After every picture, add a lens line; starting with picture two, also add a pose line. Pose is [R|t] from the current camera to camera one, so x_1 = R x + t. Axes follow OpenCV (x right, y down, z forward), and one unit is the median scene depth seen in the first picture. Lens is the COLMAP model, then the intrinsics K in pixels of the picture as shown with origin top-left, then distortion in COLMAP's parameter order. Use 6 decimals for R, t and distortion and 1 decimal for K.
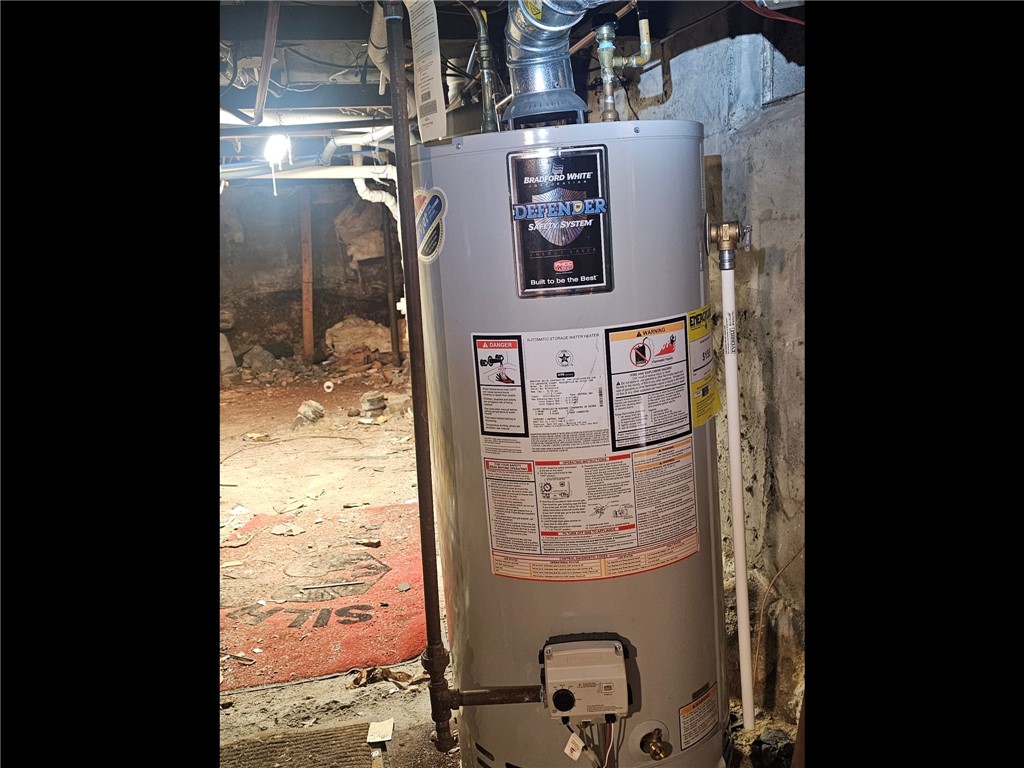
lens RADIAL K [[1078.2, 0, 511.0], [0, 1078.2, 381.1], [0, 0, 1]] dist [0.094752, 0.000000]
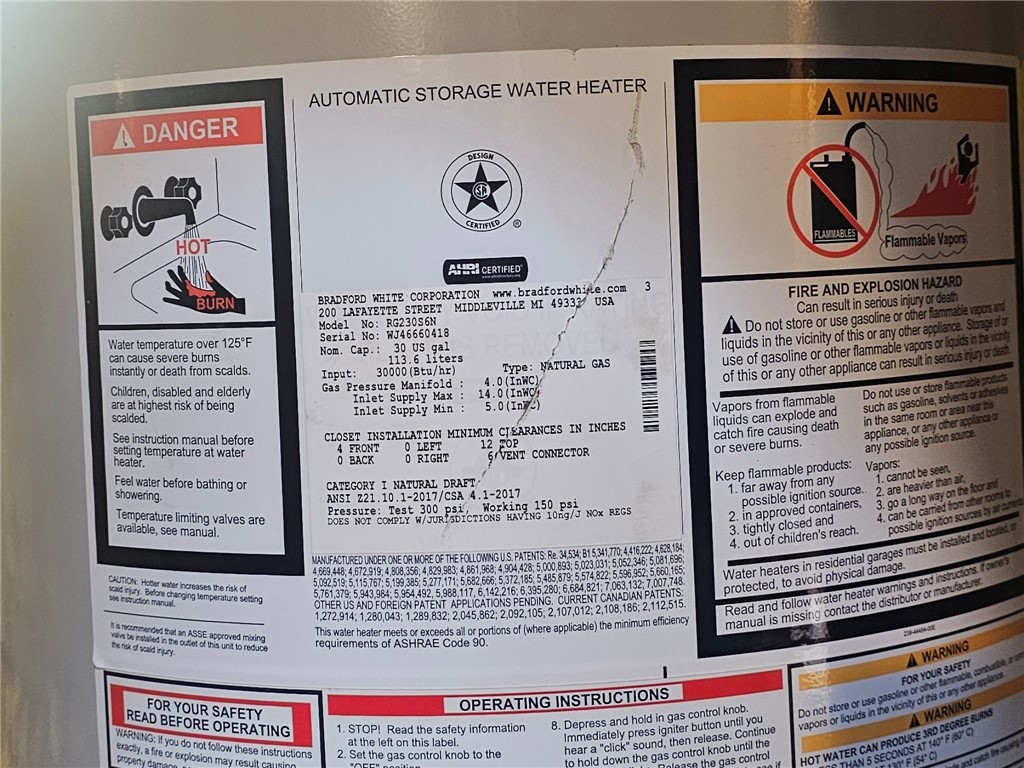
lens RADIAL K [[1078.2, 0, 518.5], [0, 1078.2, 385.4], [0, 0, 1]] dist [0.094752, 0.000000]
pose [[0.998923, 0.037240, 0.027689, 0.051341], [-0.031366, 0.981563, -0.188546, 0.054724], [-0.034200, 0.187474, 0.981674, 0.785430]]
